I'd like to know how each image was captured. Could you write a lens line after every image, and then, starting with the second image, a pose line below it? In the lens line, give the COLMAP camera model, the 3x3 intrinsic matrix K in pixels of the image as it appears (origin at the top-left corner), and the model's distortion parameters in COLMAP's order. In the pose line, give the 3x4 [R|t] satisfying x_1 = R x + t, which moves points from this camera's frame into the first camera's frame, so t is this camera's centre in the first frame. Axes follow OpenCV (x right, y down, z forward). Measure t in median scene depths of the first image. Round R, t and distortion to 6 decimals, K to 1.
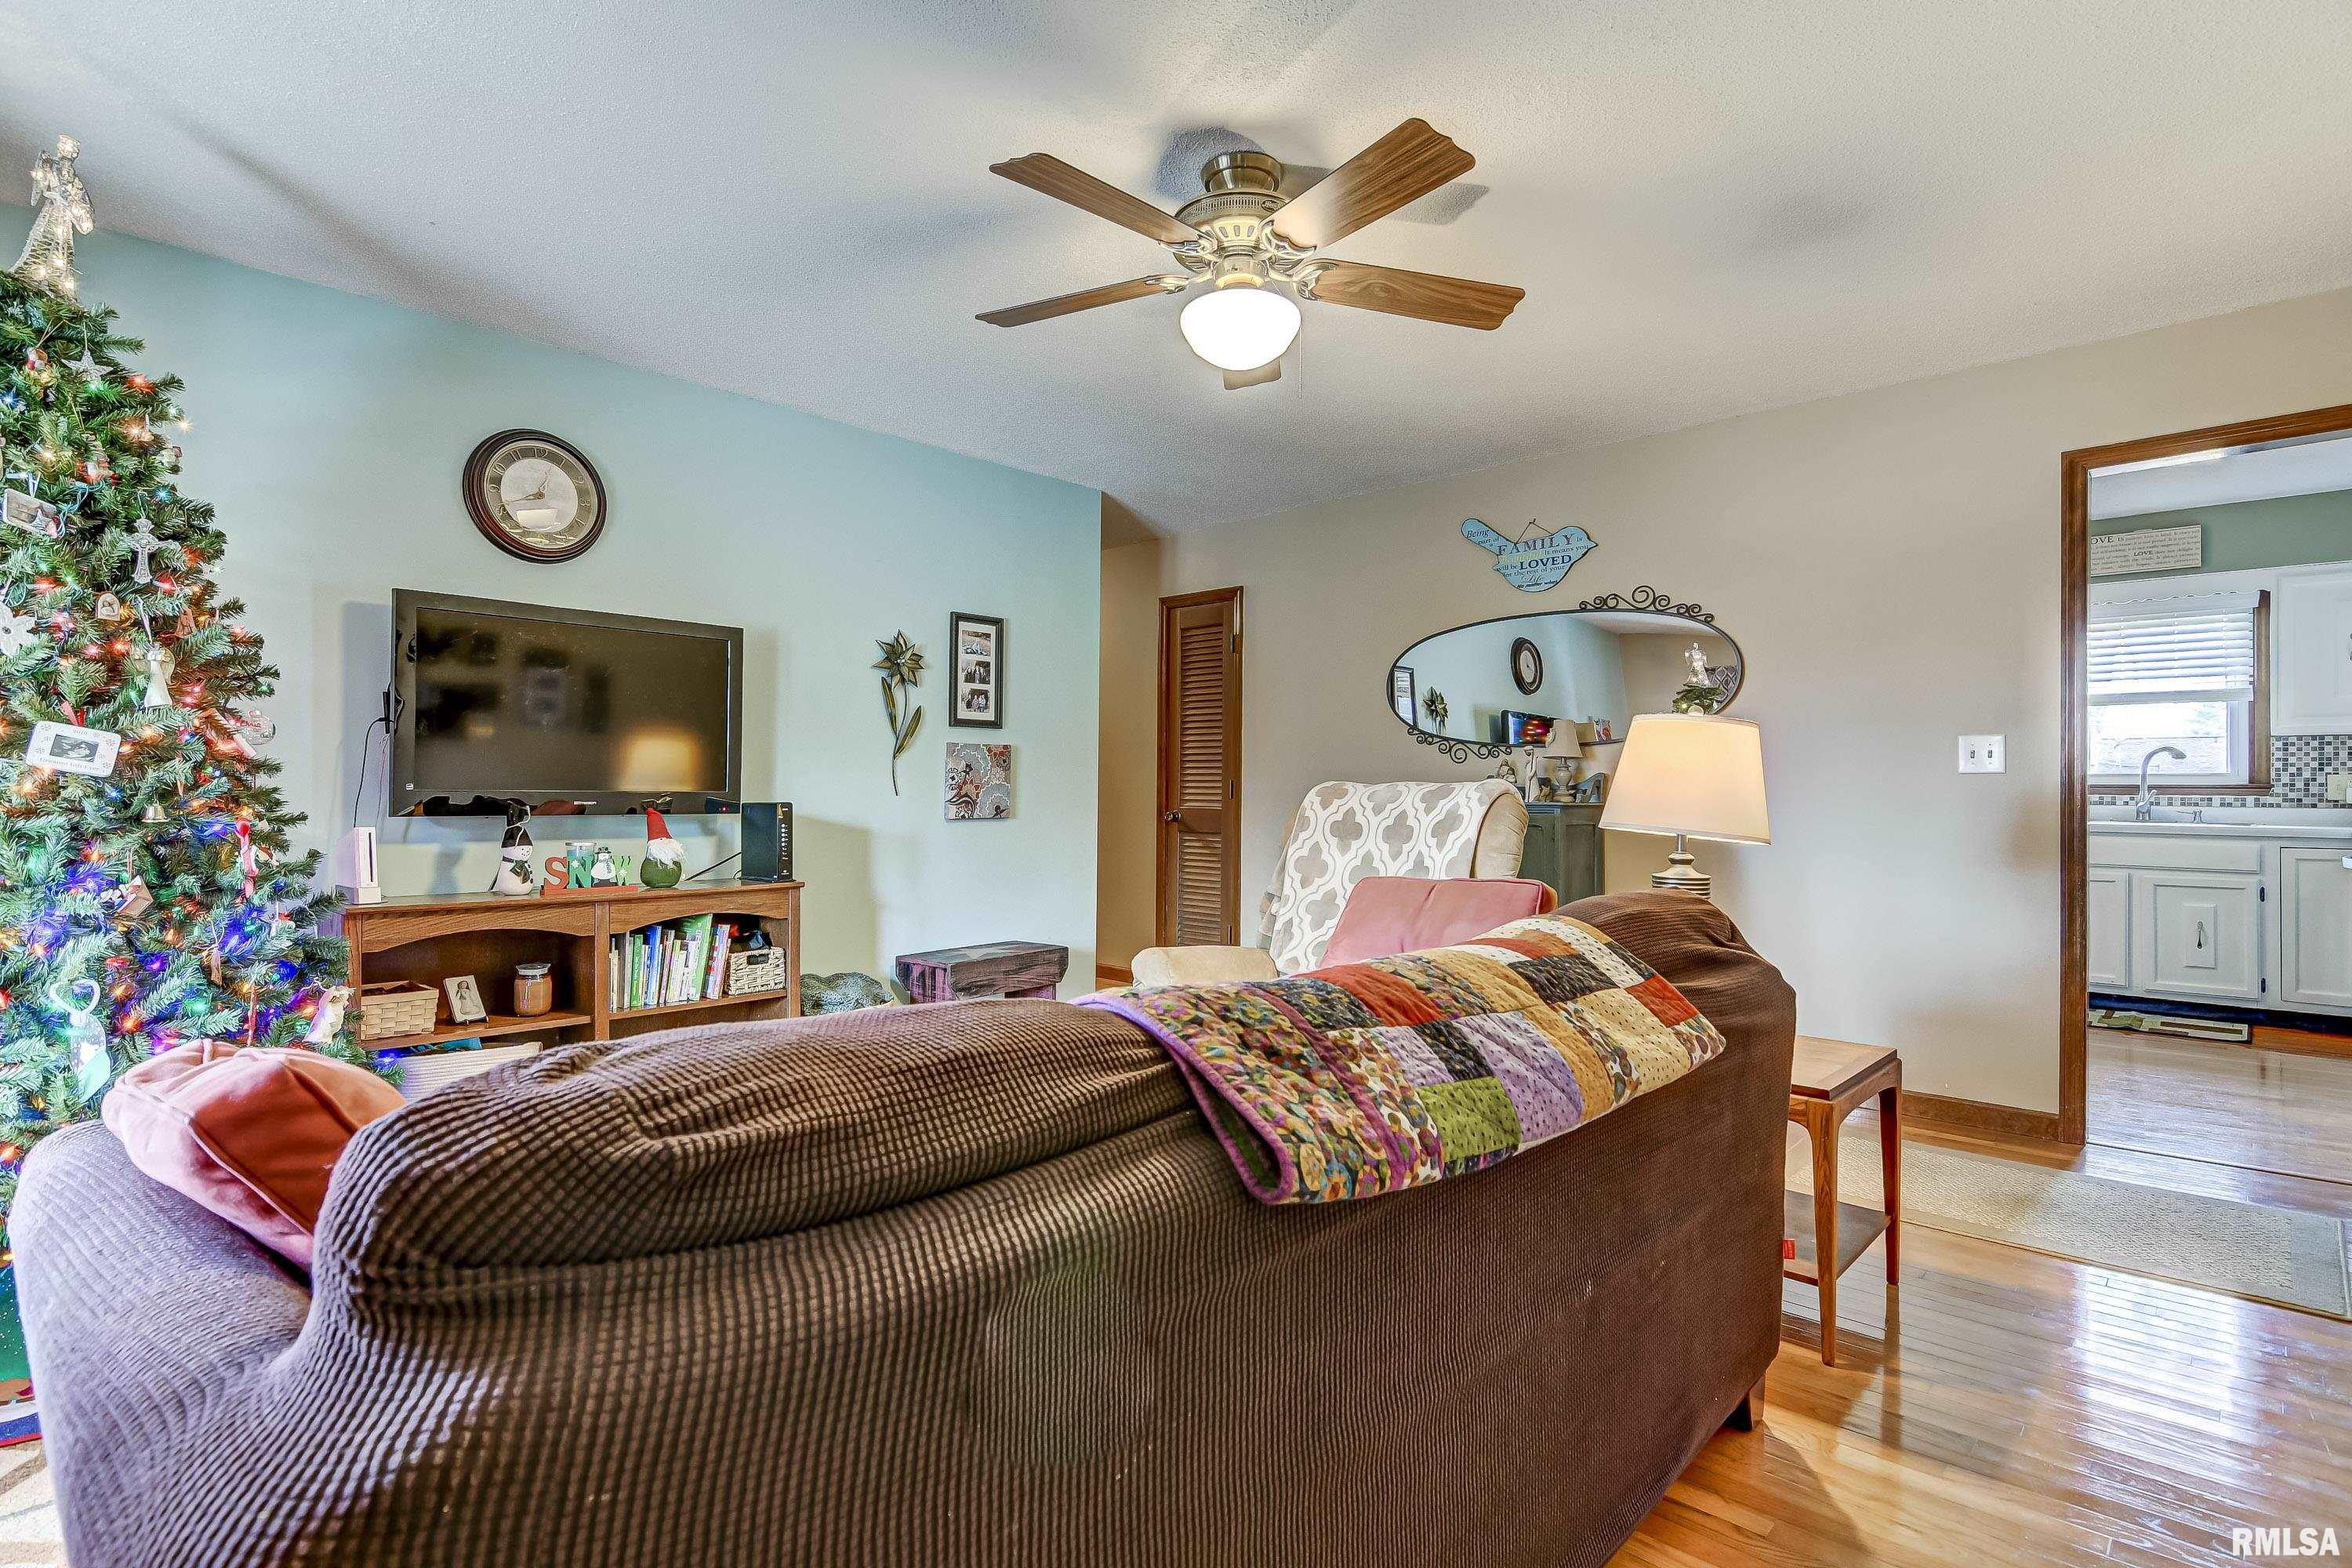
lens RADIAL K [[1132.8, 0, 1165.4], [0, 1132.8, 786.4], [0, 0, 1]] dist [0.001796, -0.005921]
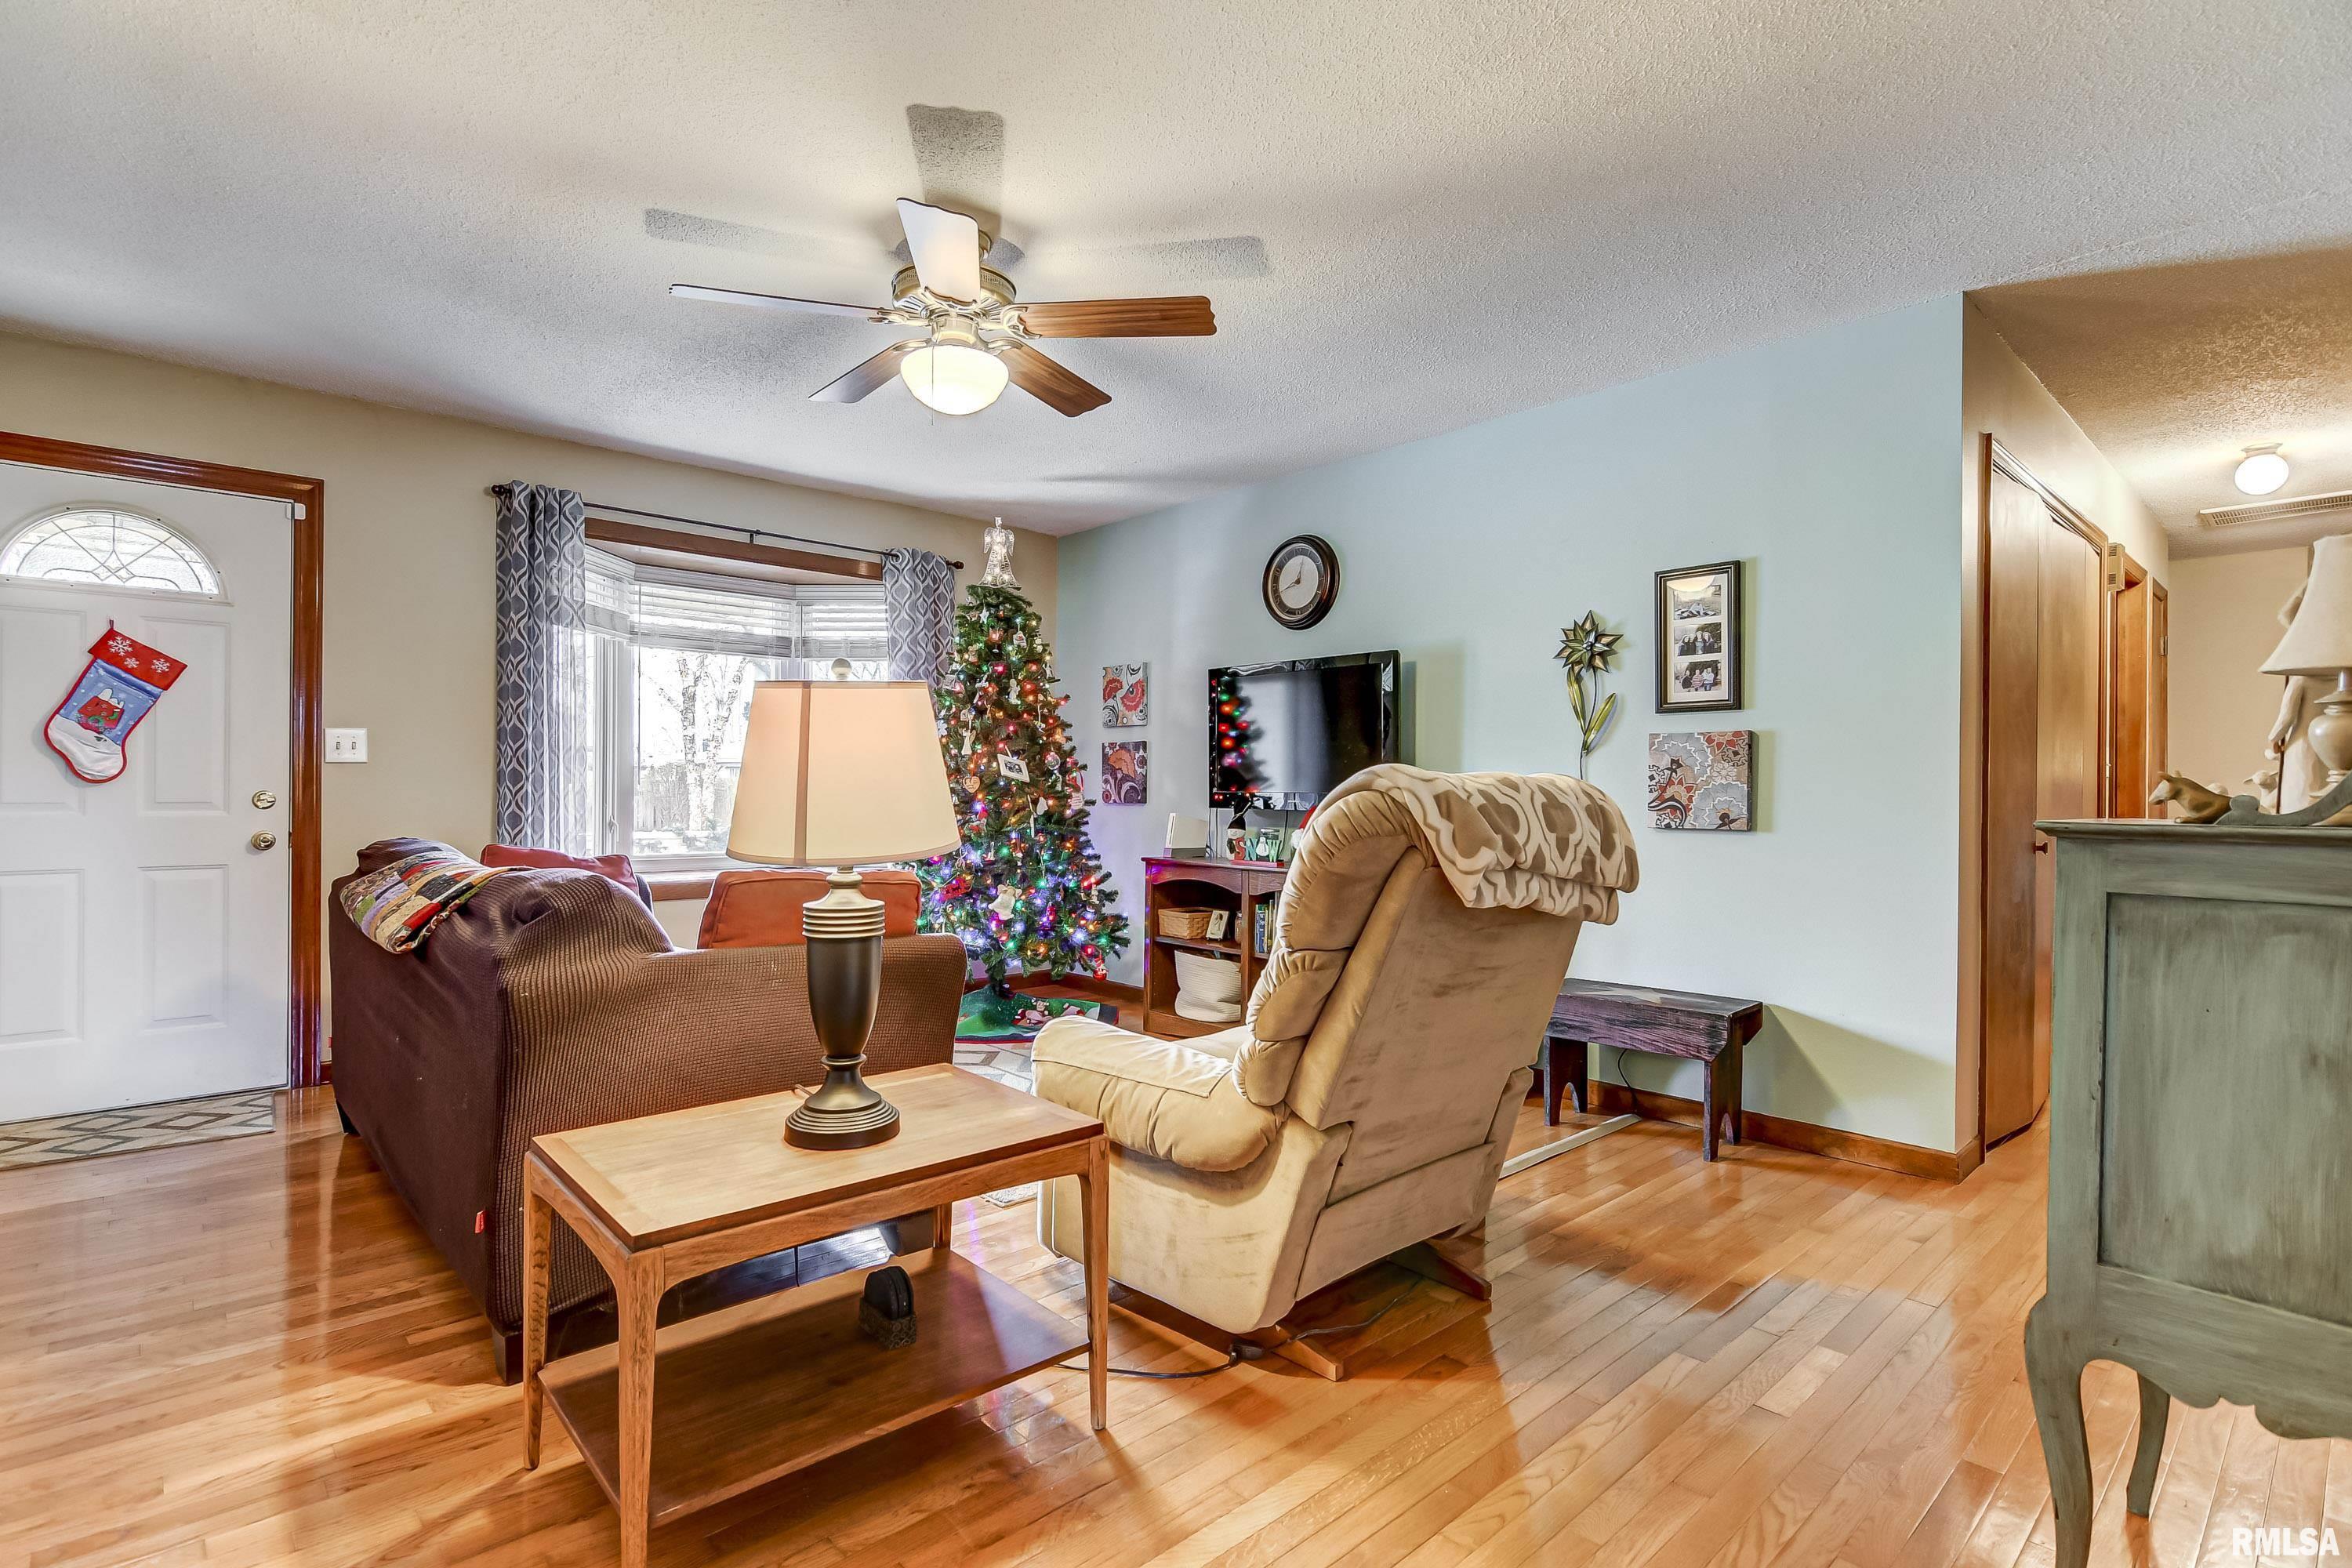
lens RADIAL K [[1132.8, 0, 1165.4], [0, 1132.8, 786.4], [0, 0, 1]] dist [0.001796, -0.005921]
pose [[-0.070200, -0.009196, -0.997491, 0.635256], [-0.004134, 0.999952, -0.008928, 0.007562], [0.997524, 0.003497, -0.070235, 0.699268]]
